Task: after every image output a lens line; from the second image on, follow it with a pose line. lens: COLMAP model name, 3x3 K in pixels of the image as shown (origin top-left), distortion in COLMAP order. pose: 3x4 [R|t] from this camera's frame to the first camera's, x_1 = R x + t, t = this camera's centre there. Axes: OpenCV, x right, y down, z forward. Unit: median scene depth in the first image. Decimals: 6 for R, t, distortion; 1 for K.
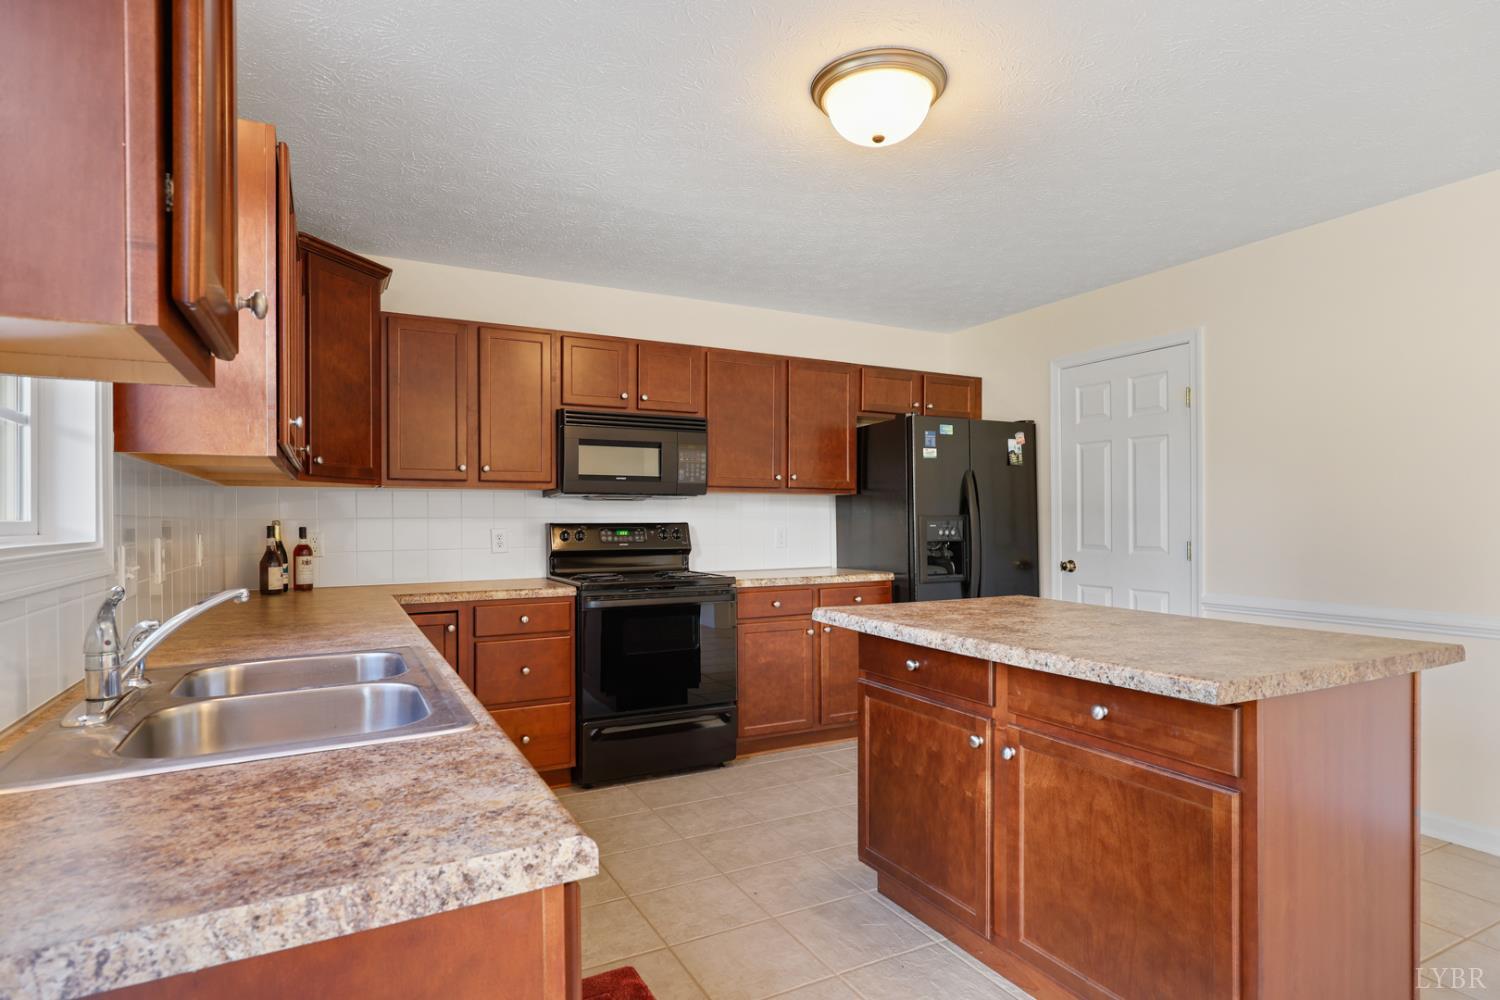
lens RADIAL K [[805.1, 0, 746.4], [0, 805.1, 514.8], [0, 0, 1]] dist [0.010519, 0.000001]
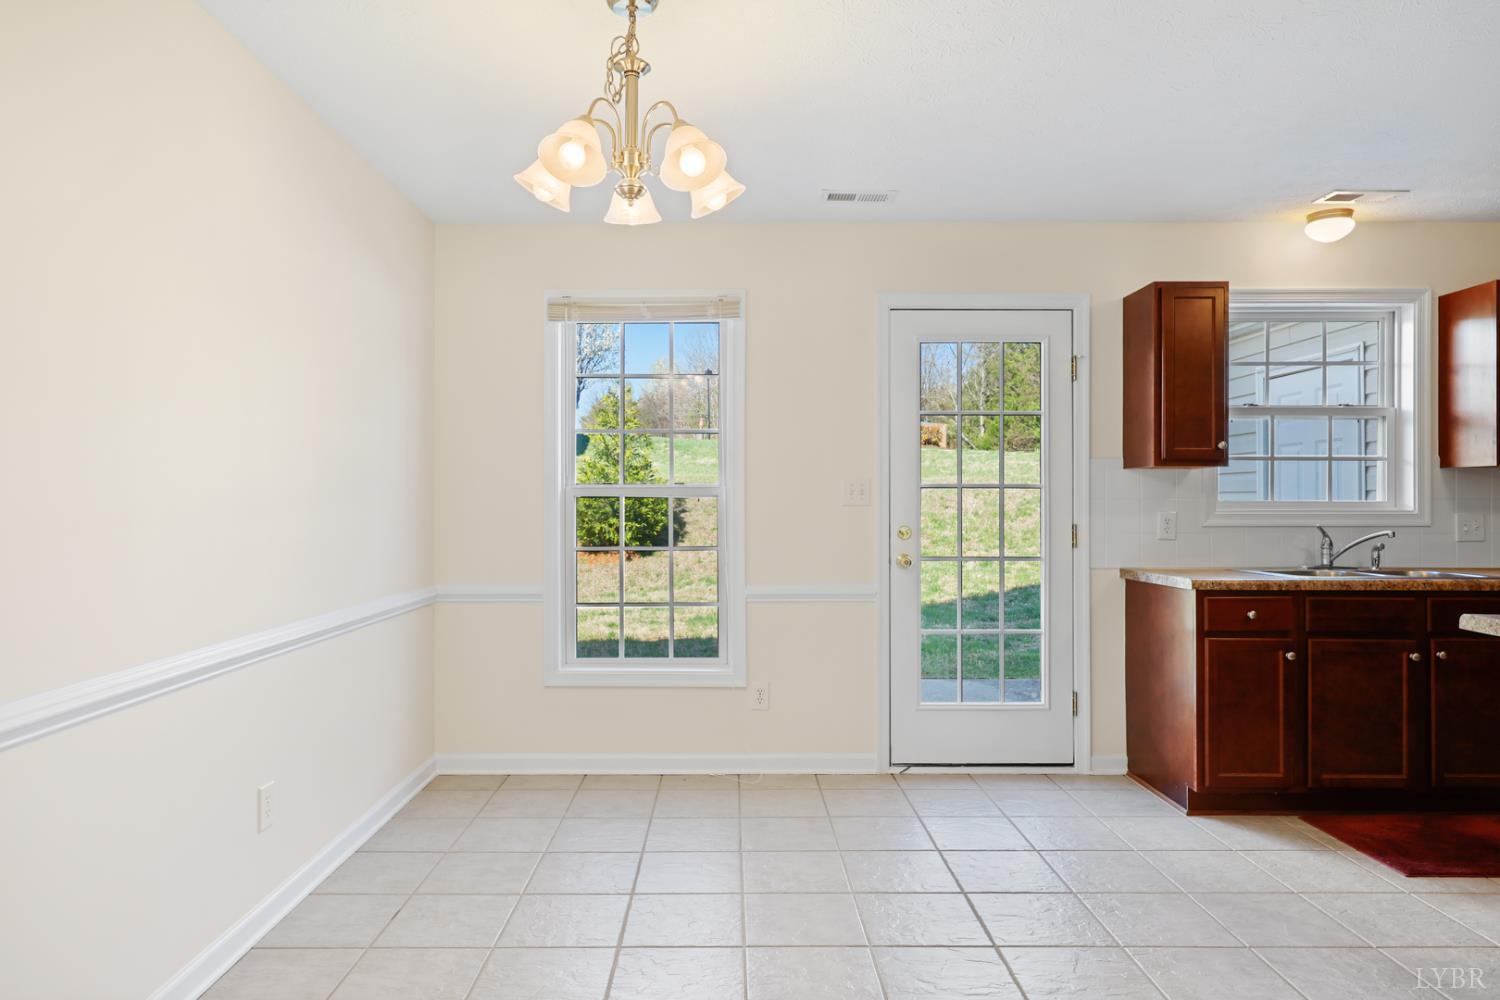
lens RADIAL K [[907.8, 0, 745.4], [0, 907.8, 489.1], [0, 0, 1]] dist [0.015756, -0.000439]
pose [[-0.453329, -0.003766, -0.891335, 0.900391], [0.003440, 0.999976, -0.005974, -0.006564], [0.891337, -0.005774, -0.453305, 0.201624]]
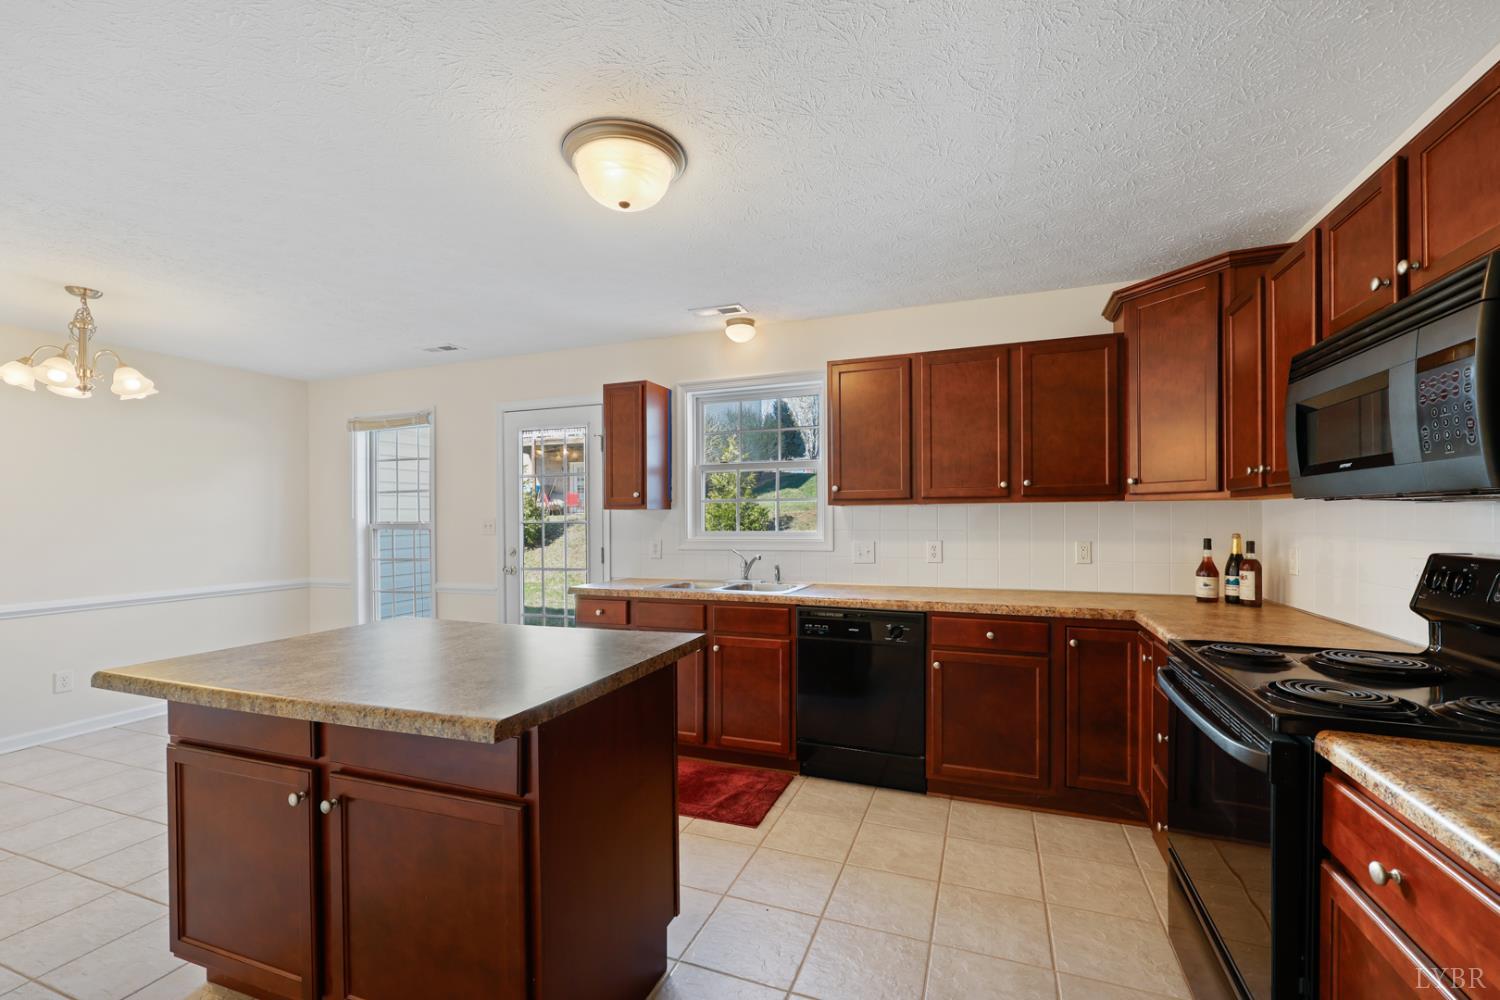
lens RADIAL K [[627.2, 0, 744.0], [0, 627.2, 519.0], [0, 0, 1]] dist [0.003172, -0.000201]
pose [[-0.738360, 0.010529, -0.674324, 0.358880], [0.012375, 0.999921, 0.002062, -0.018079], [0.674293, -0.006823, -0.738433, 0.981903]]
